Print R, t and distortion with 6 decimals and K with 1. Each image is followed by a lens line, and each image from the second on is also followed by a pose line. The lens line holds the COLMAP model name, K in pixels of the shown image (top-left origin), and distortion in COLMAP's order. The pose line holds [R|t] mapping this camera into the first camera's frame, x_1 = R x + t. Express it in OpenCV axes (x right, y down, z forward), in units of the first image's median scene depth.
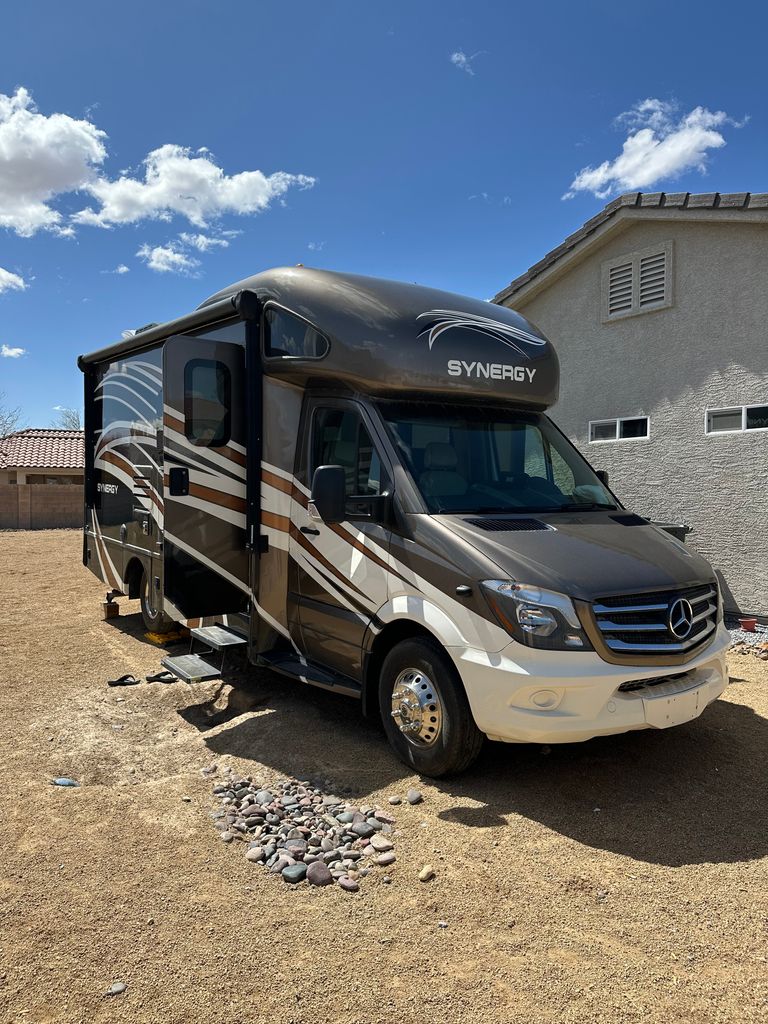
lens RADIAL K [[722.6, 0, 384.9], [0, 722.6, 513.0], [0, 0, 1]] dist [0.007193, -0.001859]
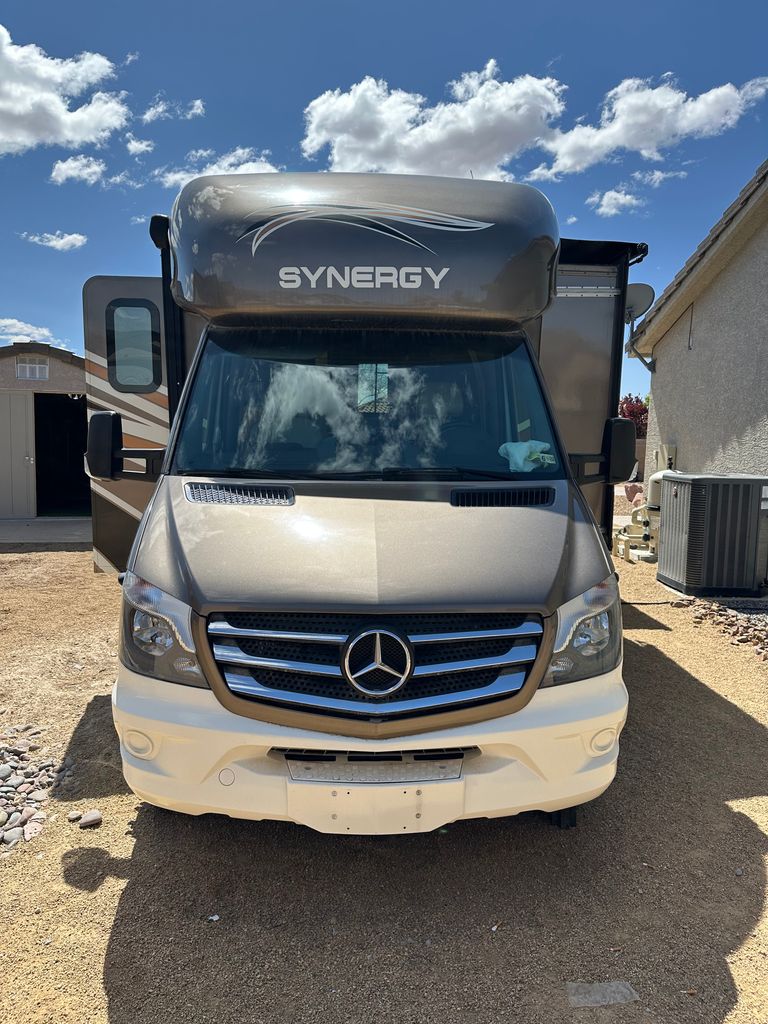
lens RADIAL K [[722.6, 0, 384.7], [0, 722.6, 509.7], [0, 0, 1]] dist [0.007193, -0.001859]
pose [[0.832903, 0.064585, -0.549637, 0.598789], [-0.029797, 0.996960, 0.071995, -0.019049], [0.552616, -0.043587, 0.832295, 0.418221]]
